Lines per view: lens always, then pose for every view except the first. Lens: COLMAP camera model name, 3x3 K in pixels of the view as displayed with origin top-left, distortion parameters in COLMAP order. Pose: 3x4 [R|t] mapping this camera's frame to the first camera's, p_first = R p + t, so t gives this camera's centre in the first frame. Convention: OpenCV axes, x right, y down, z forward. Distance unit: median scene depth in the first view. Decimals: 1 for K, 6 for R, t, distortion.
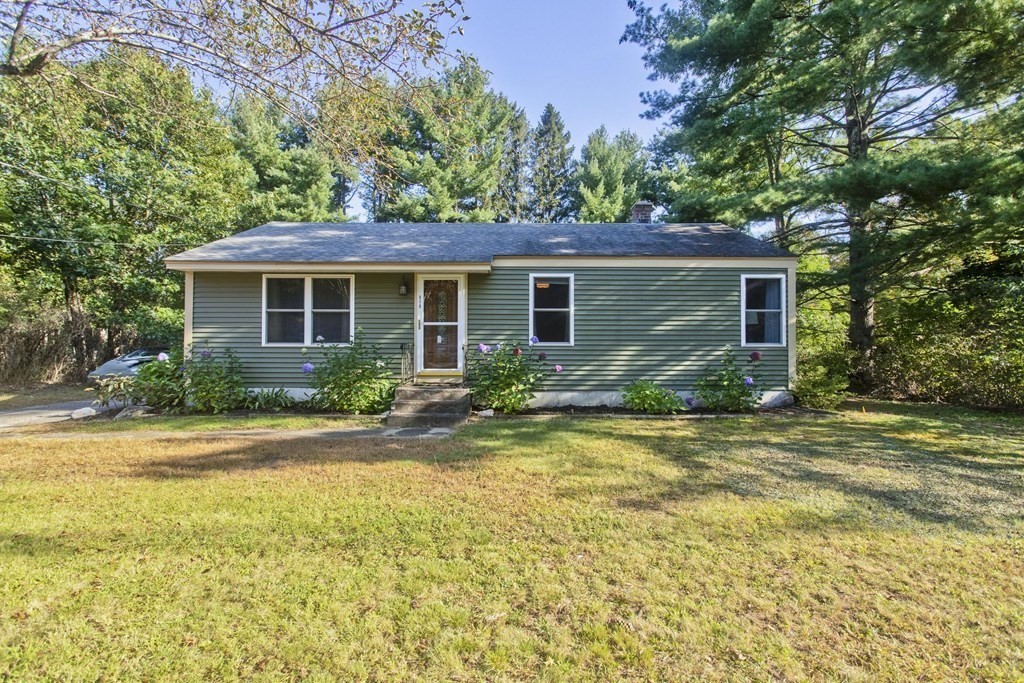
lens RADIAL K [[470.2, 0, 512.4], [0, 470.2, 337.5], [0, 0, 1]] dist [-0.001149, 0.000014]
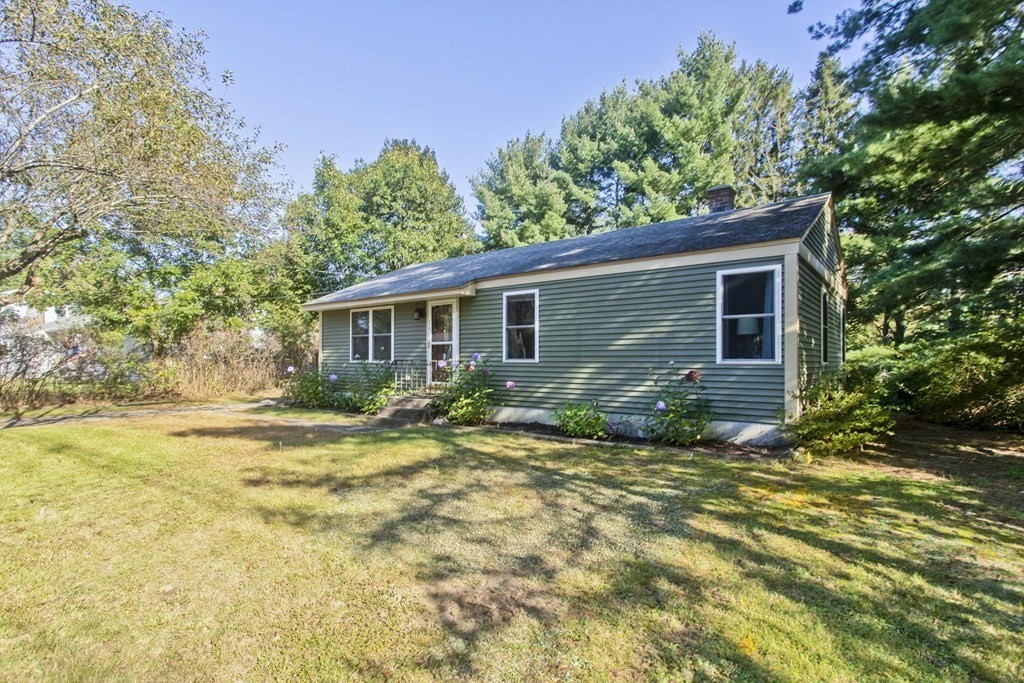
lens RADIAL K [[495.3, 0, 506.2], [0, 495.3, 352.7], [0, 0, 1]] dist [0.003092, 0.000539]
pose [[0.791569, -0.010064, -0.610997, 0.708878], [0.007051, 0.999948, -0.007336, 0.004144], [0.611039, 0.001499, 0.791599, 0.139539]]
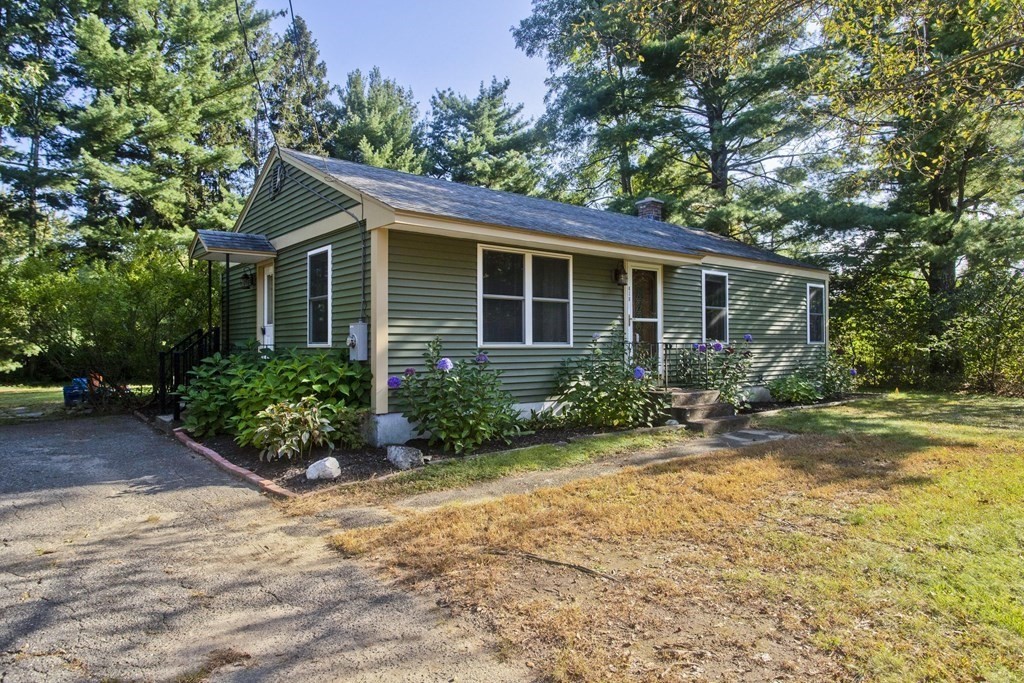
lens RADIAL K [[607.2, 0, 516.6], [0, 607.2, 337.3], [0, 0, 1]] dist [-0.000998, 0.000203]
pose [[0.774464, -0.000823, 0.632618, -1.057323], [0.001800, 0.999998, -0.000902, 0.004282], [-0.632616, 0.001837, 0.774464, 0.271440]]
